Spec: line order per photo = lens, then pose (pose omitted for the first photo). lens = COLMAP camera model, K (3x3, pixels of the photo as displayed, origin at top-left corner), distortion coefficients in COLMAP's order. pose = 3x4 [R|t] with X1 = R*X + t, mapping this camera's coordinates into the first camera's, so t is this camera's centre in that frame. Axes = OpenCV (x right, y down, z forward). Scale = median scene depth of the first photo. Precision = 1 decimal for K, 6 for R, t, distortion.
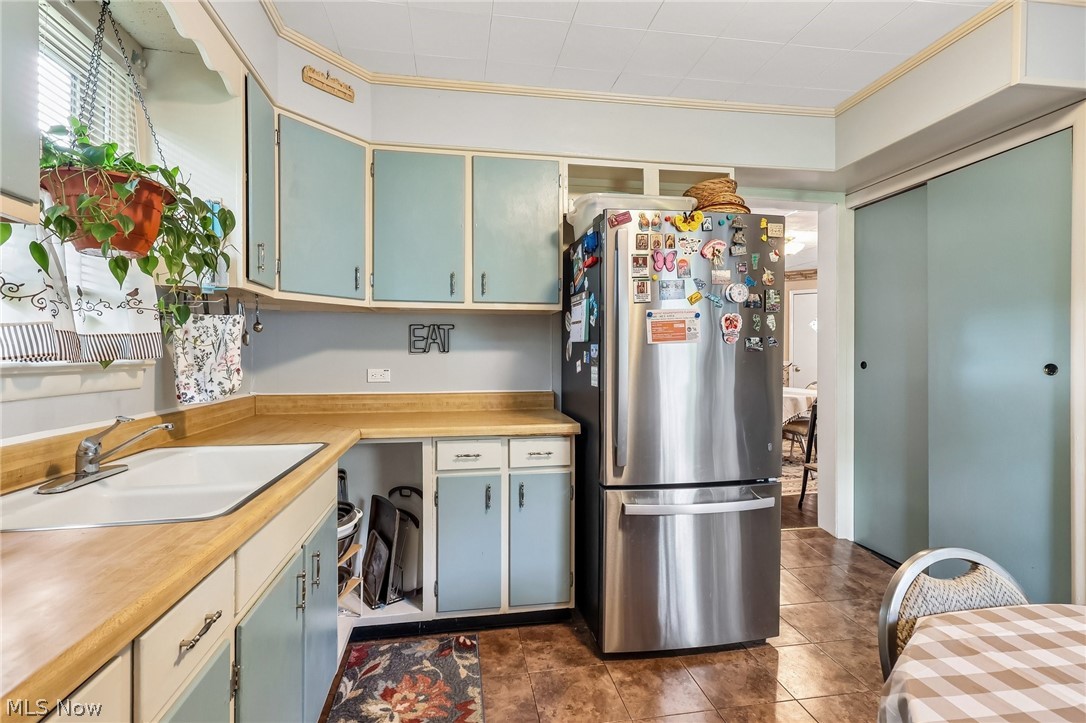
lens RADIAL K [[504.4, 0, 540.1], [0, 504.4, 356.8], [0, 0, 1]] dist [0.002615, -0.000969]
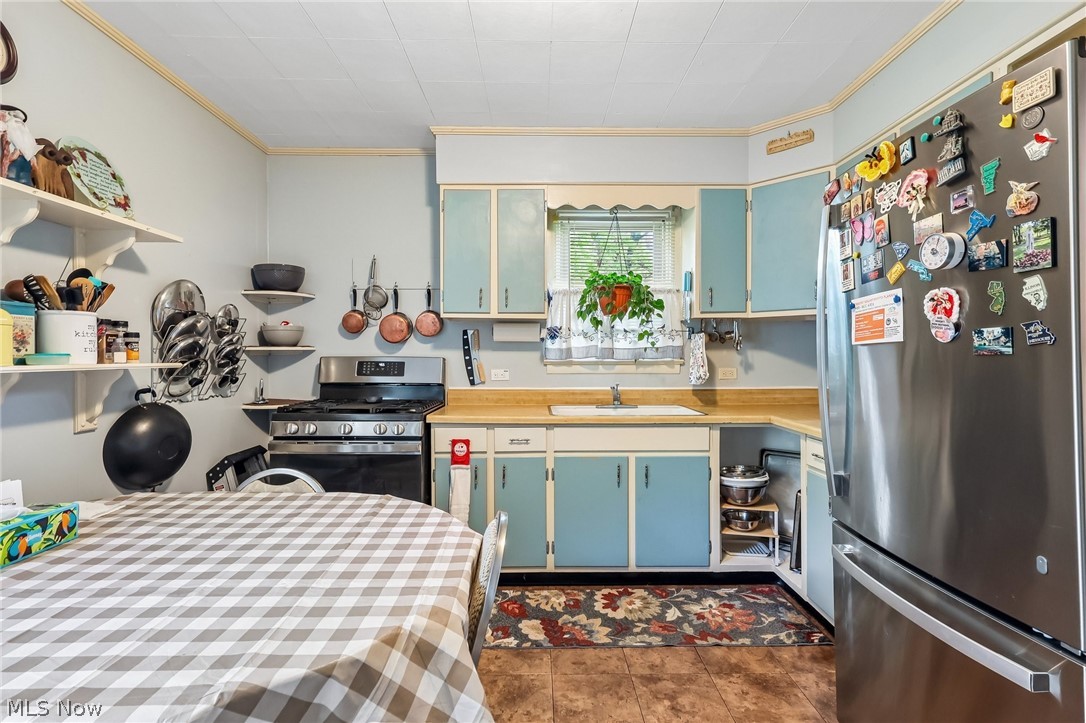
lens RADIAL K [[504.4, 0, 539.5], [0, 504.4, 353.9], [0, 0, 1]] dist [0.002615, -0.000969]
pose [[-0.159908, 0.000259, -0.987132, 0.998224], [-0.001232, 0.999999, 0.000462, -0.011706], [0.987131, 0.001290, -0.159907, 0.635420]]
